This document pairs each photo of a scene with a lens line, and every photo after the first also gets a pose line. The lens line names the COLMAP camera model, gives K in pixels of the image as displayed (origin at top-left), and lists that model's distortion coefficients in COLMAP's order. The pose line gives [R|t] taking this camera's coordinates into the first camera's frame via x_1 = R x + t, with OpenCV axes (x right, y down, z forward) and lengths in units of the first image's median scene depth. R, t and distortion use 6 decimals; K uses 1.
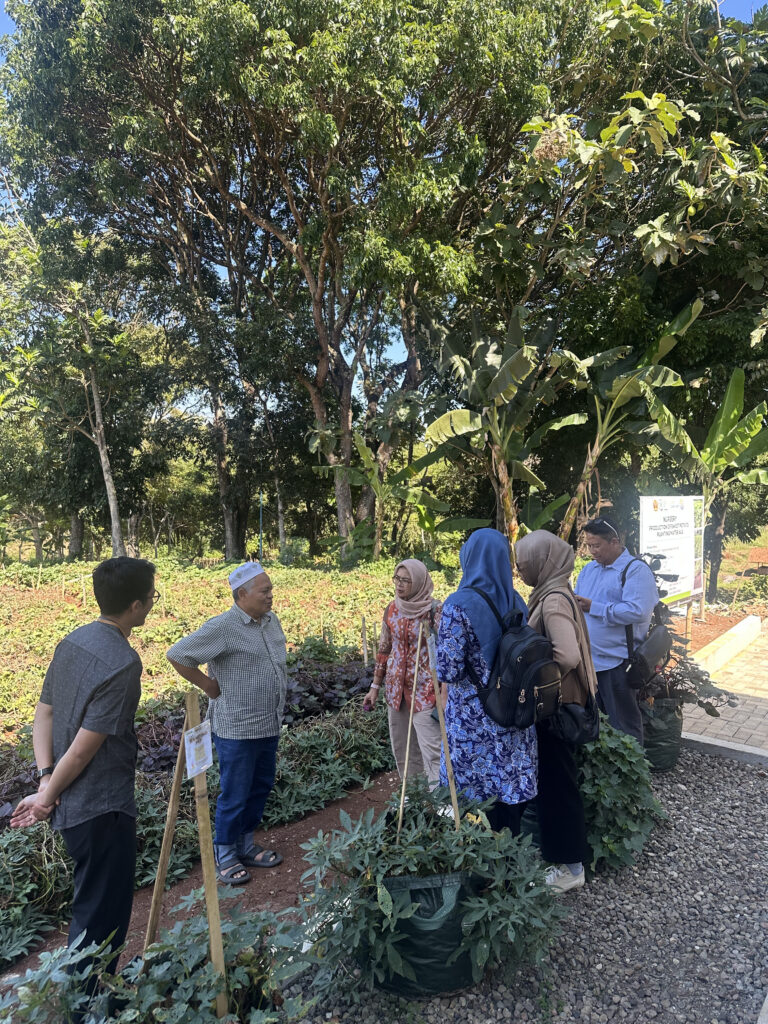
lens RADIAL K [[723.6, 0, 384.0], [0, 723.6, 512.0], [0, 0, 1]] dist [-0.001980, -0.005725]
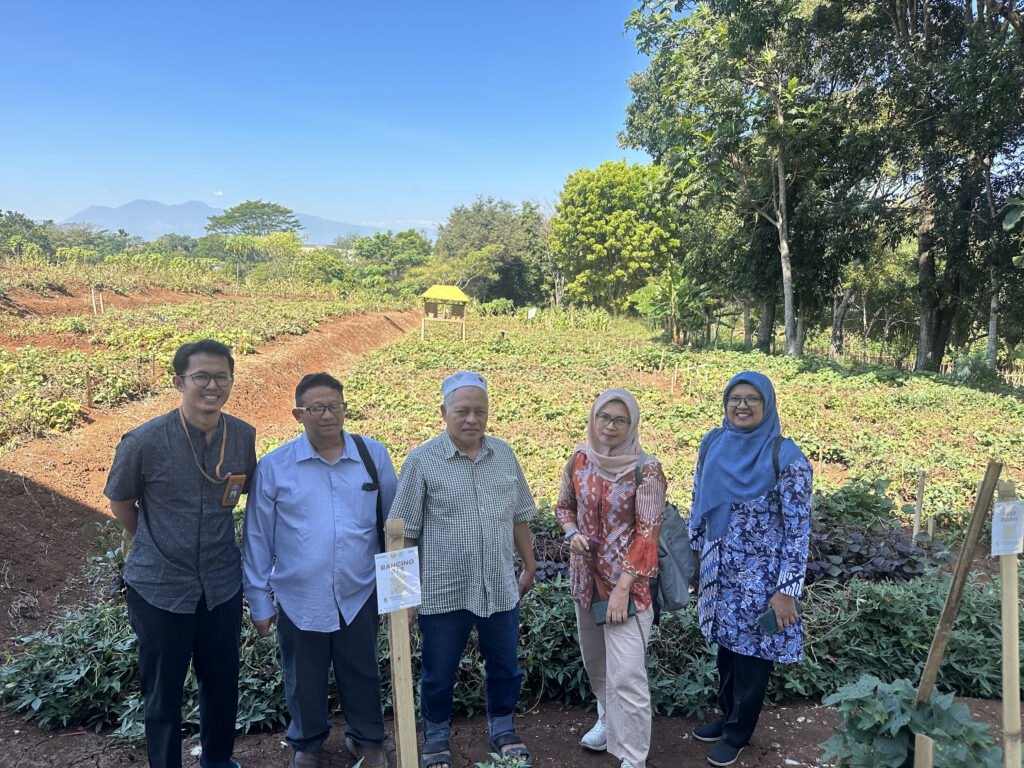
lens RADIAL K [[726.7, 0, 517.2], [0, 726.7, 382.0], [0, 0, 1]] dist [-0.002852, -0.004668]
pose [[0.677629, 0.135410, -0.722830, 0.090740], [-0.055990, 0.989549, 0.132886, -0.003146], [0.733269, -0.049576, 0.678129, 0.113496]]
